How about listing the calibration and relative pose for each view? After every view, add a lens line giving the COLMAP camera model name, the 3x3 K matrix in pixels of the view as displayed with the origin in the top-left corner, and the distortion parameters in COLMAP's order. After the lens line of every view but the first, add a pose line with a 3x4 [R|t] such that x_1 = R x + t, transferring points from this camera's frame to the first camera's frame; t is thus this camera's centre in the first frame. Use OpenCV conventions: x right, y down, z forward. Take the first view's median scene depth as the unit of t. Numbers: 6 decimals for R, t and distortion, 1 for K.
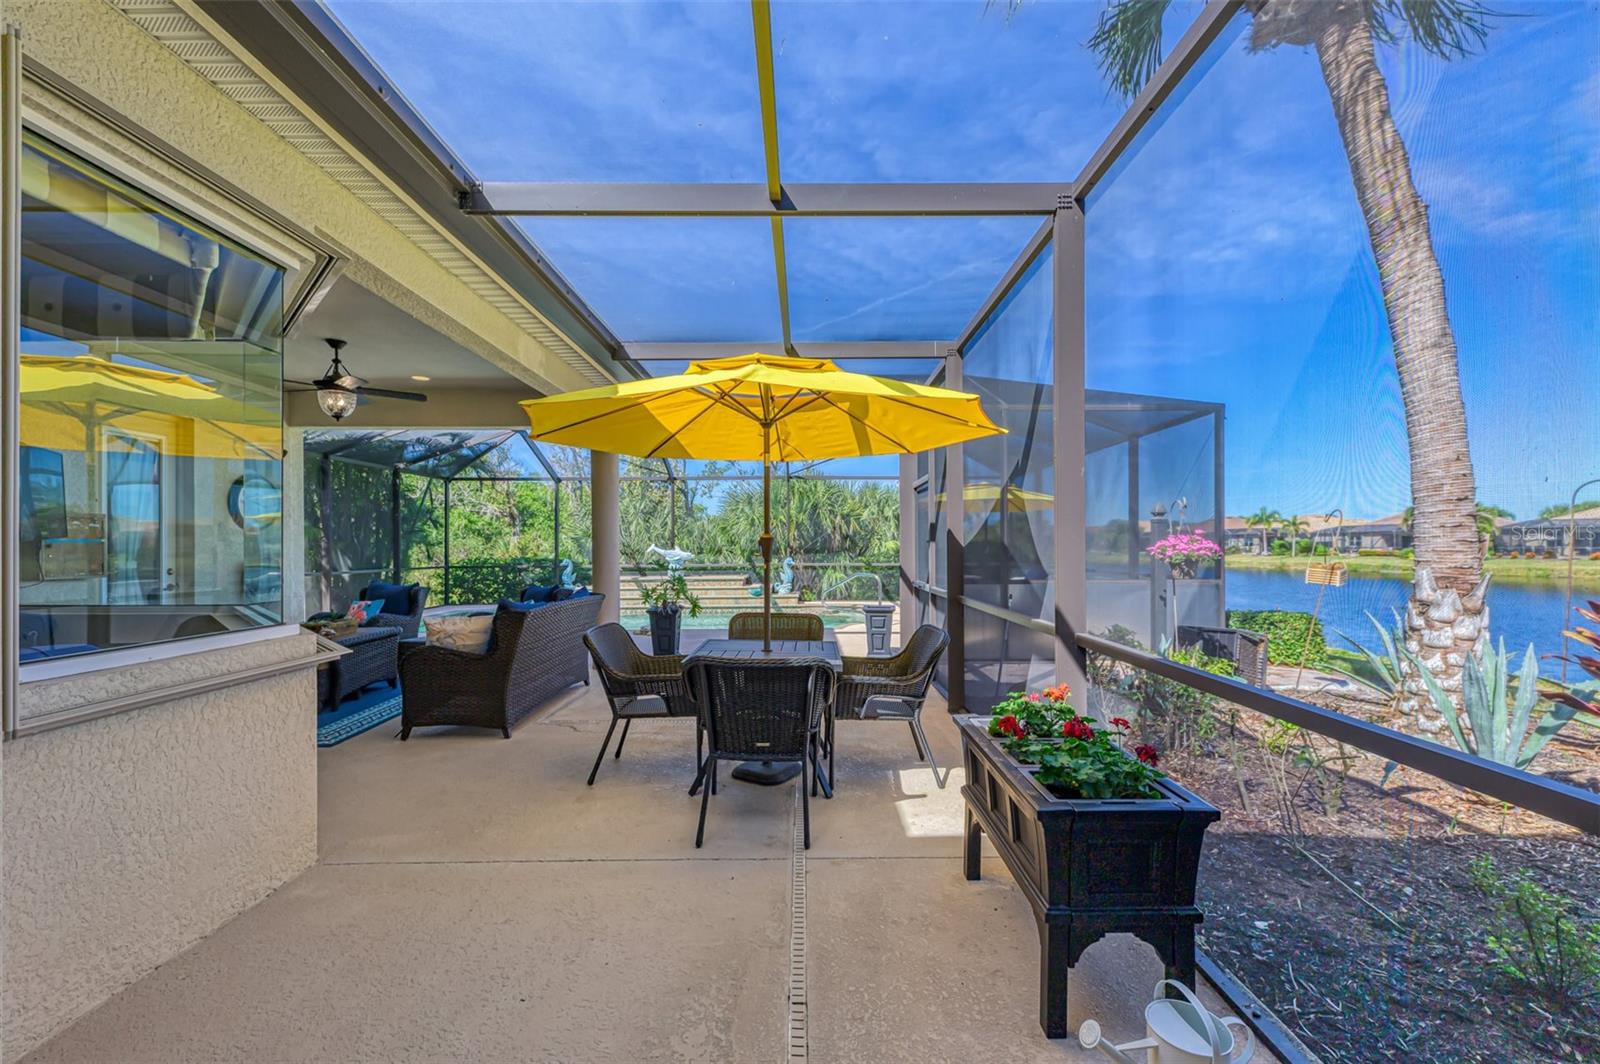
lens RADIAL K [[656.3, 0, 804.2], [0, 656.3, 537.8], [0, 0, 1]] dist [0.005098, -0.000917]
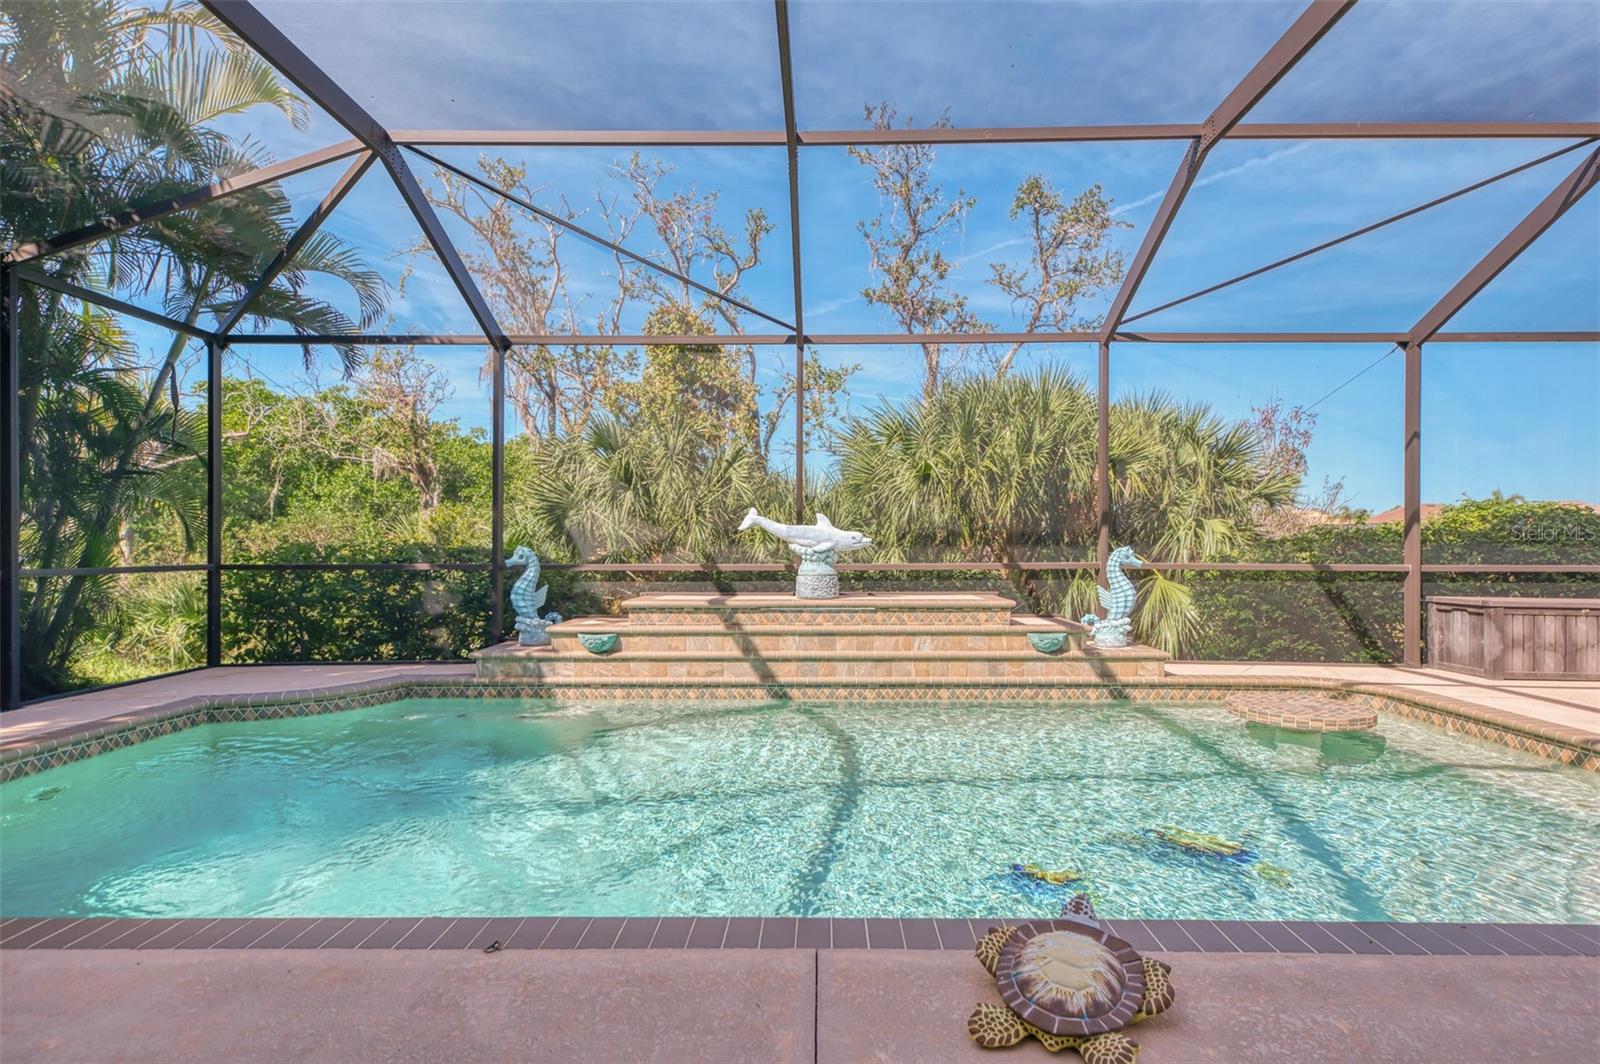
lens RADIAL K [[831.0, 0, 805.7], [0, 831.0, 543.1], [0, 0, 1]] dist [0.024644, 0.000071]
pose [[0.999667, 0.005095, -0.025285, -0.172052], [-0.004761, 0.999901, 0.013257, 0.020655], [0.025350, -0.013132, 0.999592, 0.482618]]
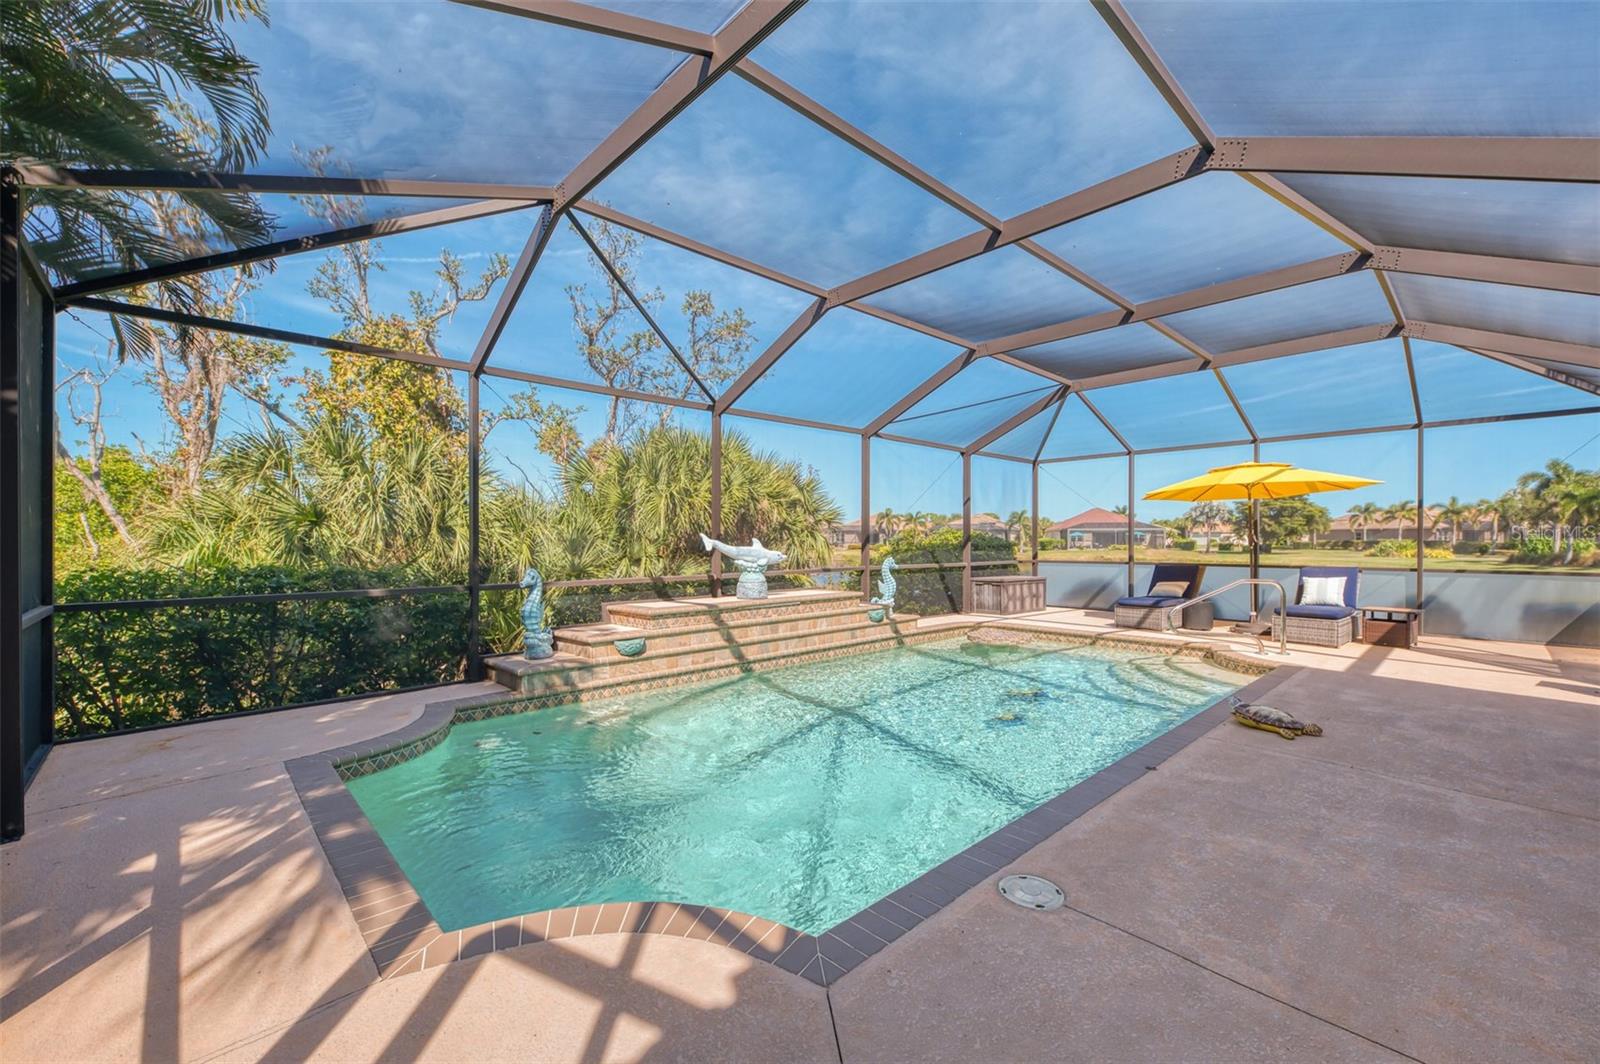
lens RADIAL K [[656.3, 0, 817.4], [0, 656.3, 546.8], [0, 0, 1]] dist [0.005098, -0.000917]
pose [[0.727155, -0.003506, 0.686464, -0.464885], [-0.010739, 0.999806, 0.016482, 0.009184], [-0.686389, -0.019357, 0.726977, 0.532017]]
